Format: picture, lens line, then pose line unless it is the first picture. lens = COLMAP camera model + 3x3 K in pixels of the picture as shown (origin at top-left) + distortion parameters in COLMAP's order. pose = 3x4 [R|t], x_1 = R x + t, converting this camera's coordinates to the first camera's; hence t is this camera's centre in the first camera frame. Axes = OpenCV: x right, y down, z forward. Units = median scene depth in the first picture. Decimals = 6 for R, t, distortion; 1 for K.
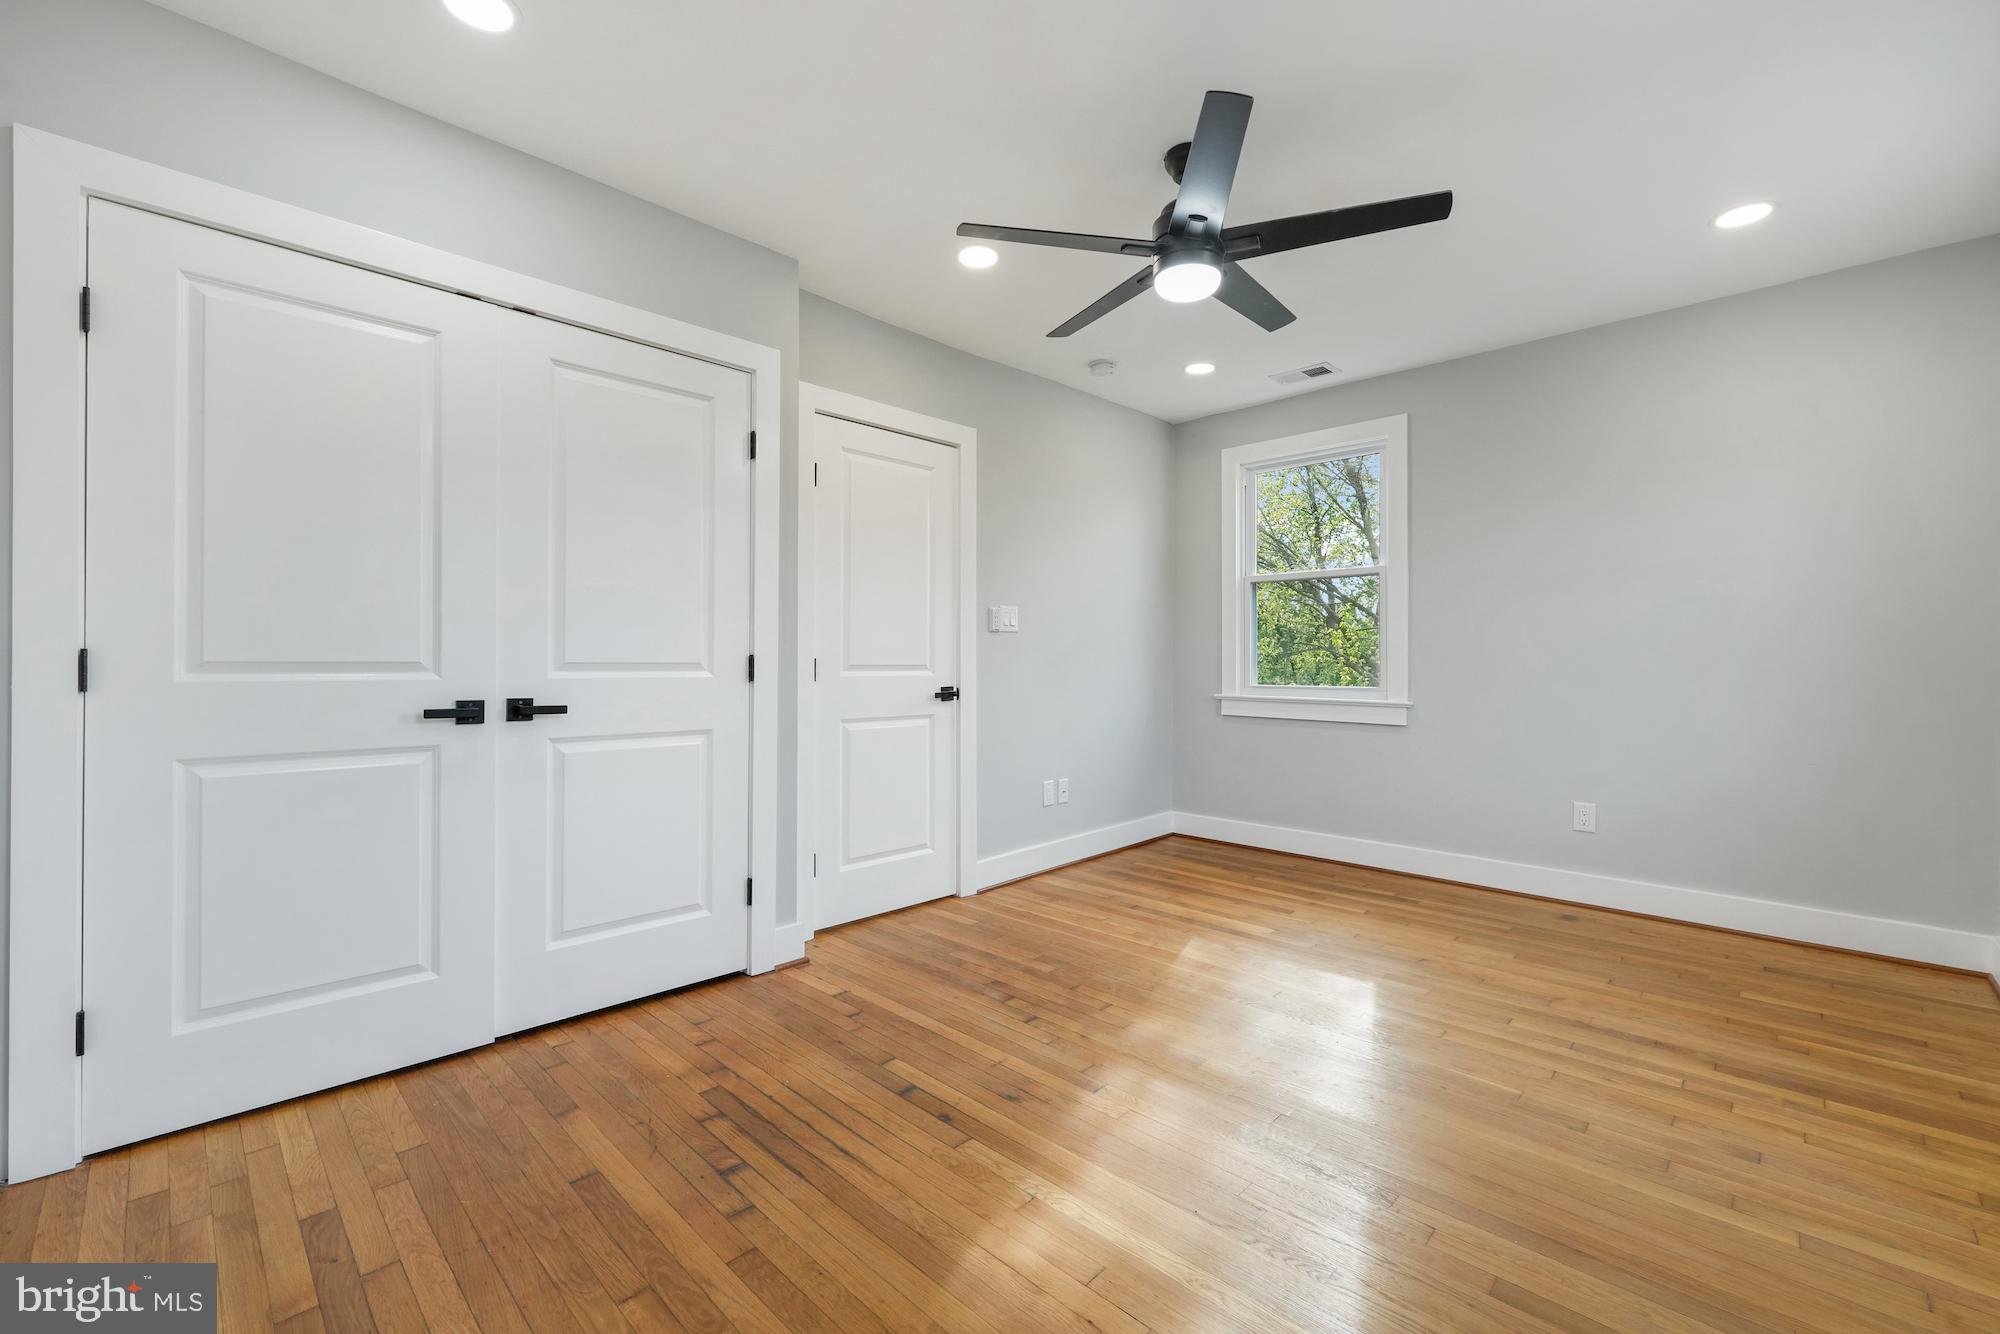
lens RADIAL K [[828.6, 0, 1014.3], [0, 828.6, 665.1], [0, 0, 1]] dist [-0.001410, -0.000217]
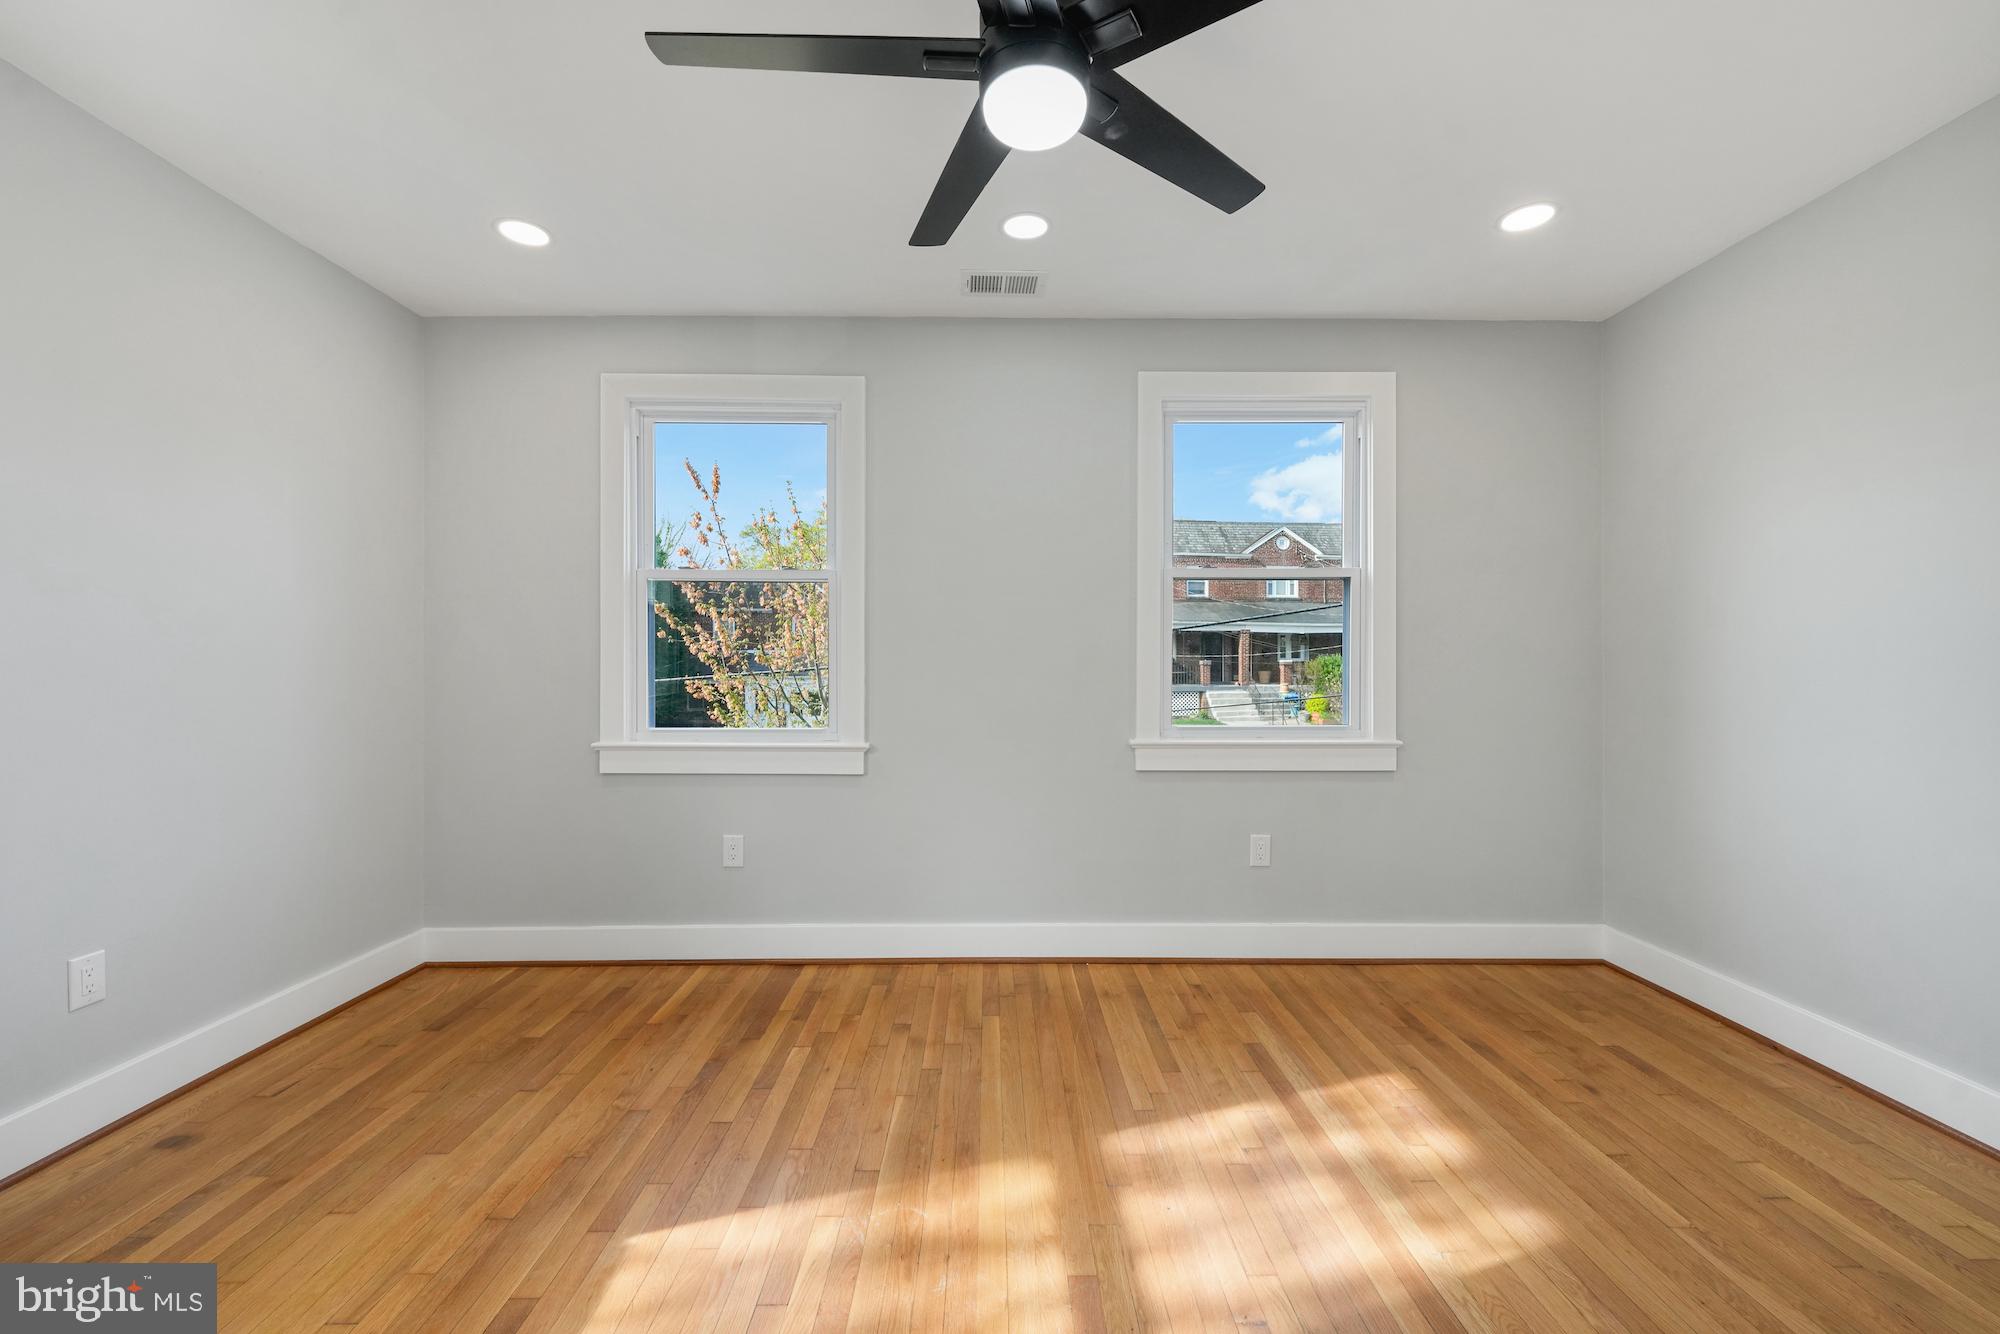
lens RADIAL K [[828.6, 0, 1014.3], [0, 828.6, 665.1], [0, 0, 1]] dist [-0.001410, -0.000217]
pose [[-0.725718, 0.003135, 0.687985, -0.197639], [-0.003552, 0.999959, -0.008304, -0.027926], [-0.687983, -0.008470, -0.725677, 1.422718]]
